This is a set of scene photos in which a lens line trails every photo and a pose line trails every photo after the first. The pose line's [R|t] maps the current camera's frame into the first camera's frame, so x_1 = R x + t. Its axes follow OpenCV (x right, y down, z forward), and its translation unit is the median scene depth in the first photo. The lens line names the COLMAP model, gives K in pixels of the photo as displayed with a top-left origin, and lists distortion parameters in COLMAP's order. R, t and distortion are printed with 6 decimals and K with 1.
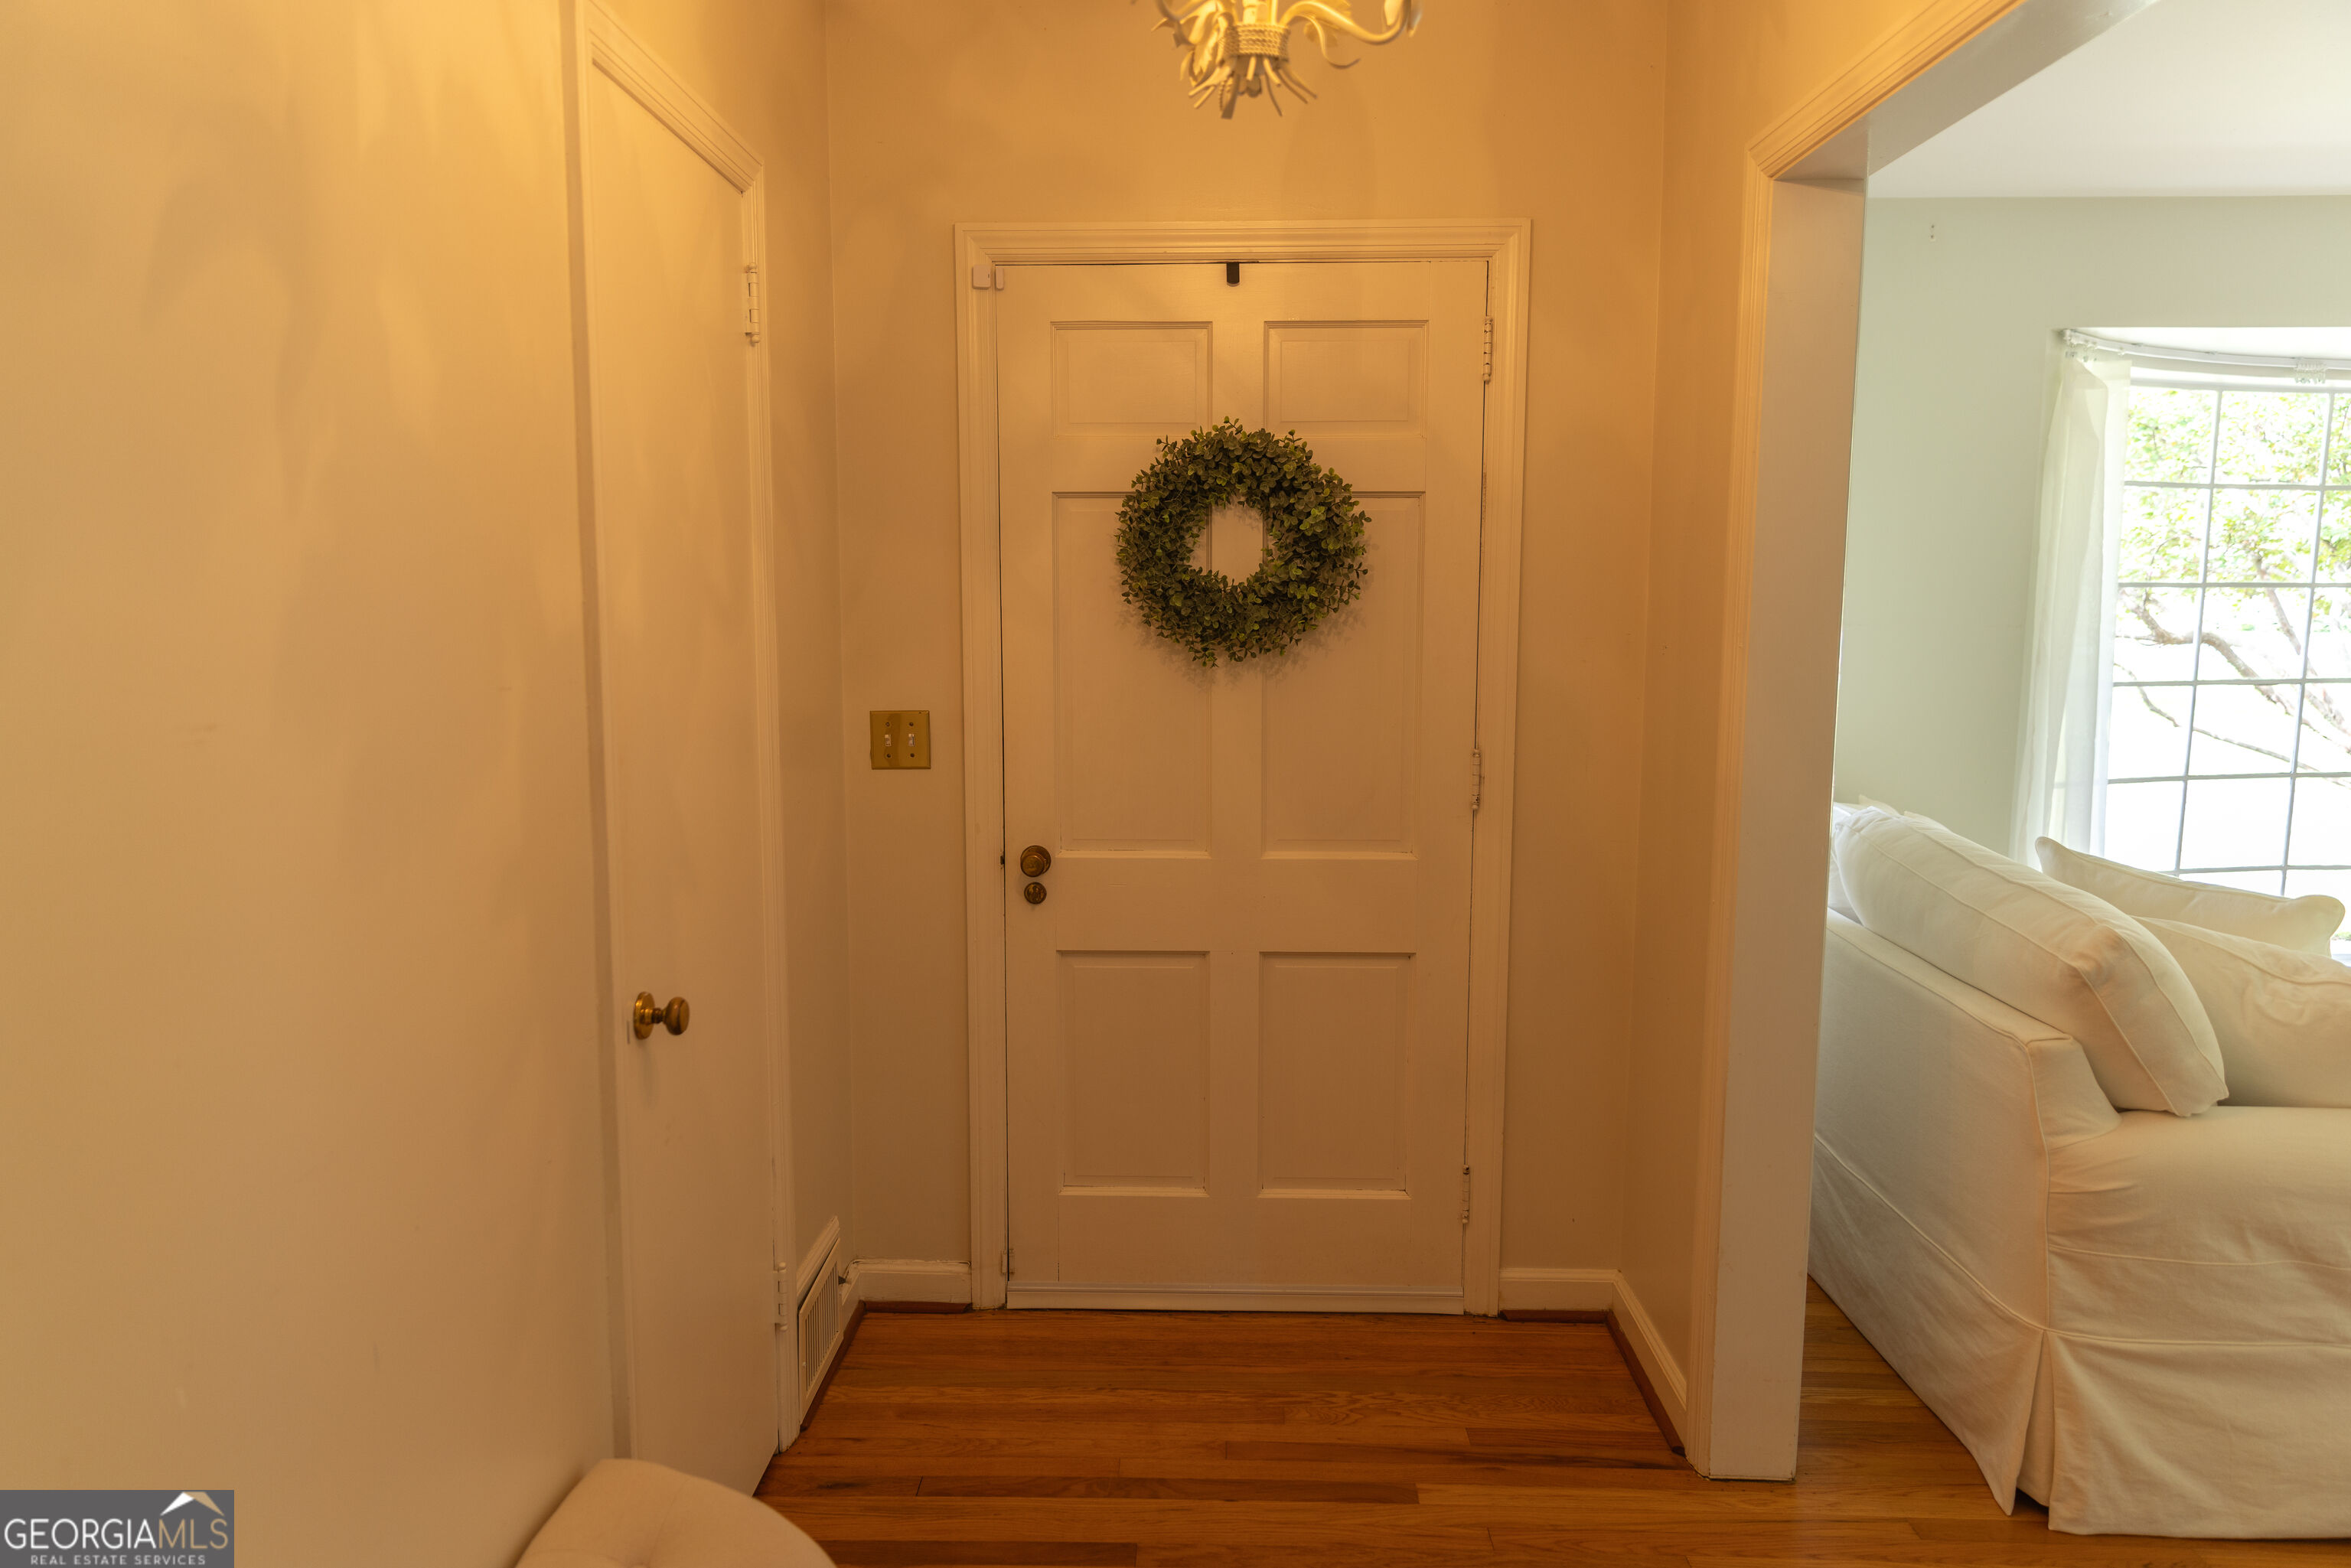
lens RADIAL K [[1547.9, 0, 1171.9], [0, 1547.9, 783.1], [0, 0, 1]] dist [0.011597, -0.000687]
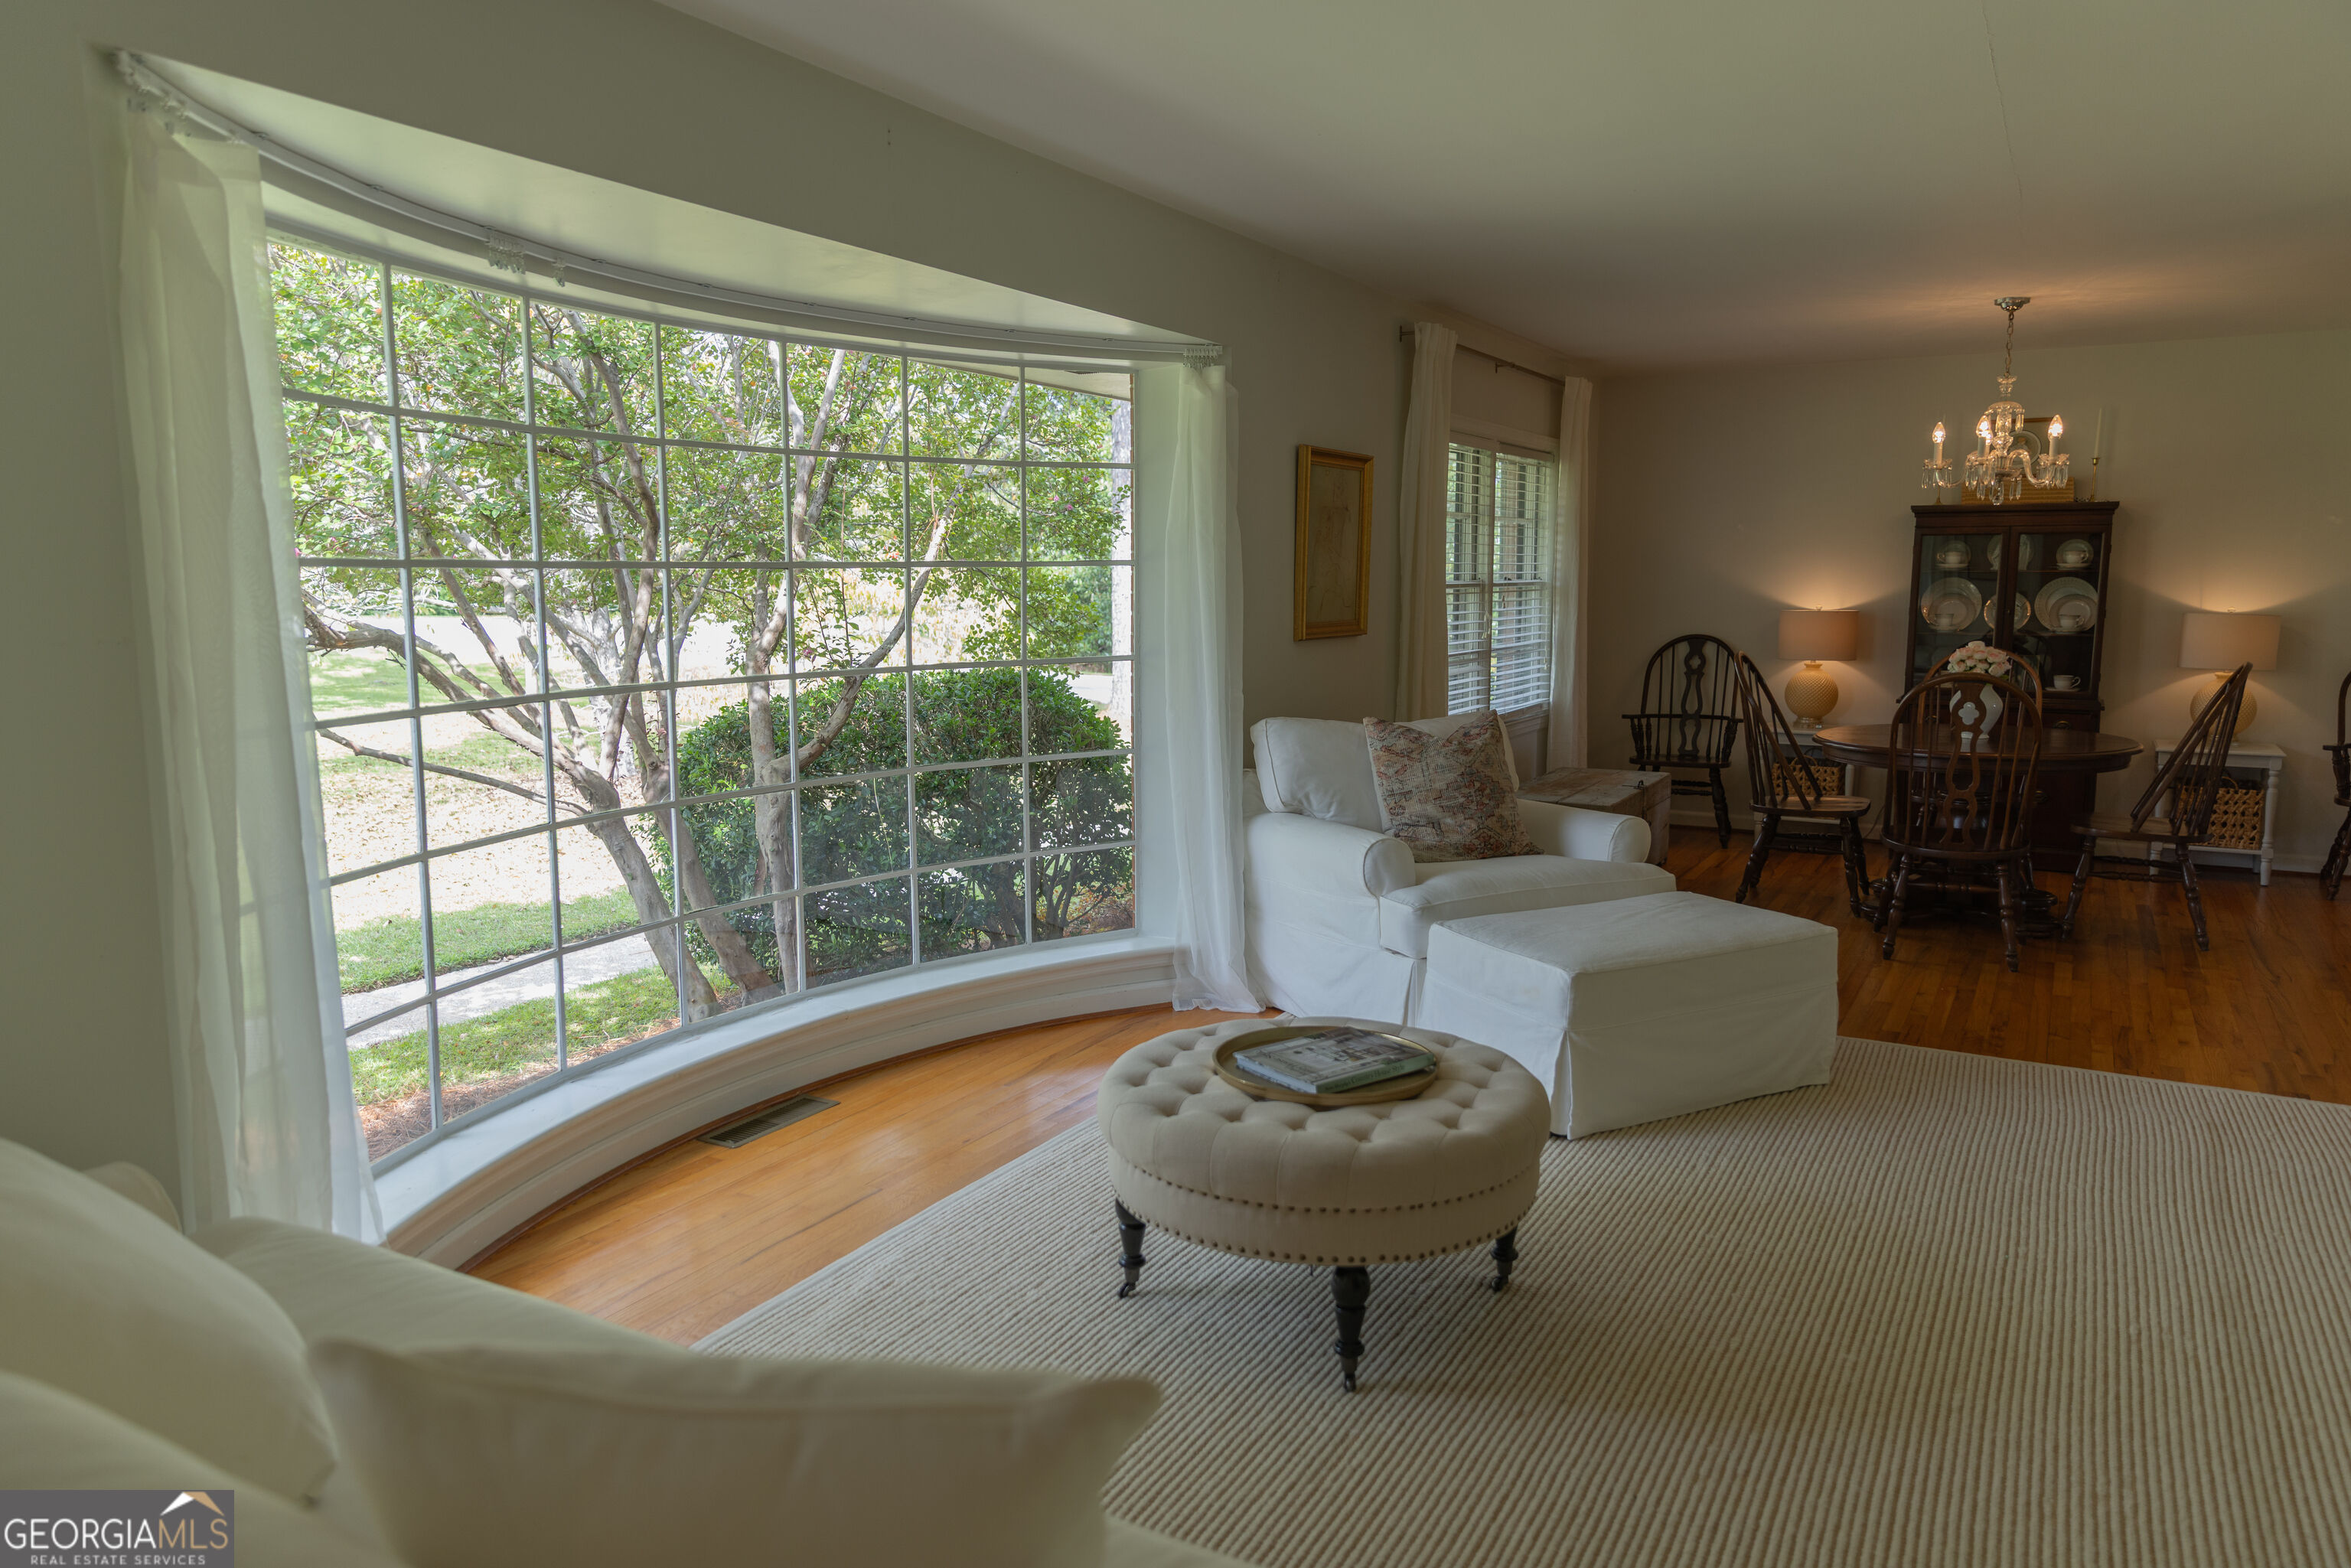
lens RADIAL K [[1547.9, 0, 1183.5], [0, 1547.9, 789.8], [0, 0, 1]] dist [0.011597, -0.000687]
pose [[0.454173, -0.127772, 0.881704, 0.250484], [0.118470, 0.989535, 0.082374, -0.054018], [-0.883002, 0.067044, 0.464557, 0.468332]]
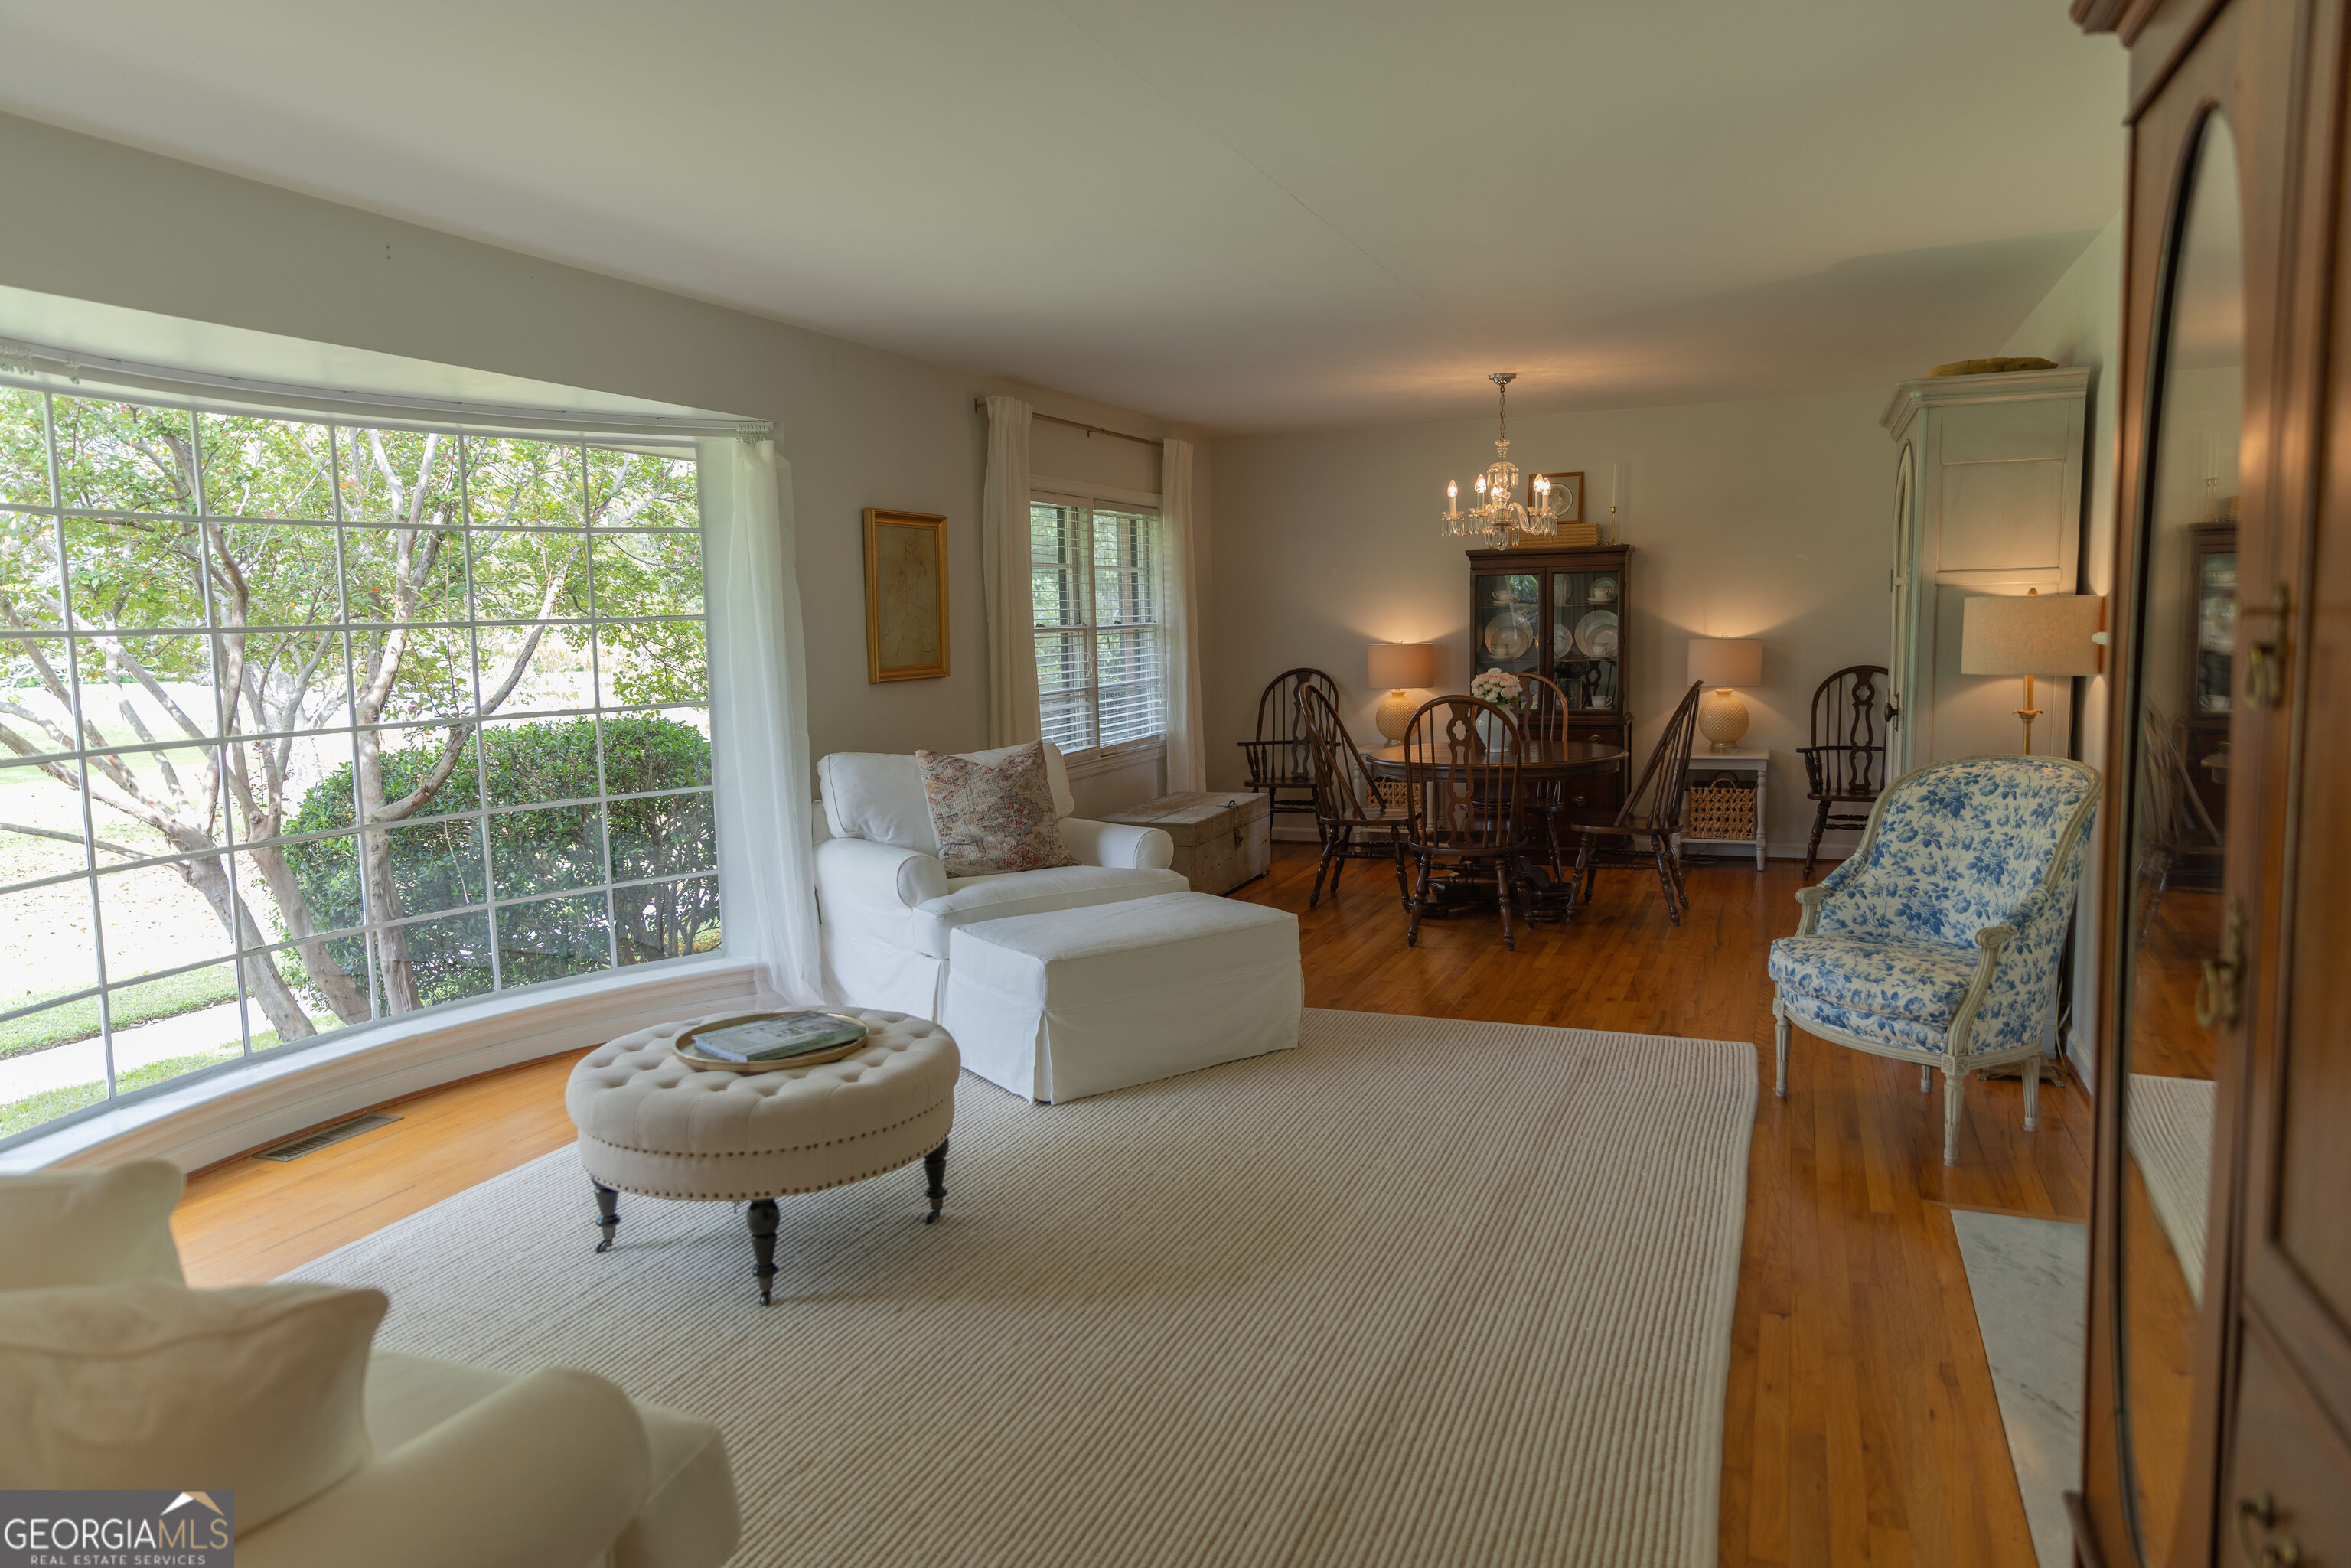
lens RADIAL K [[1547.9, 0, 1169.4], [0, 1547.9, 785.9], [0, 0, 1]] dist [0.011597, -0.000687]
pose [[0.334585, -0.115376, 0.935276, 0.193252], [0.146726, 0.986751, 0.069236, -0.025972], [-0.930873, 0.114064, 0.347080, 0.242888]]
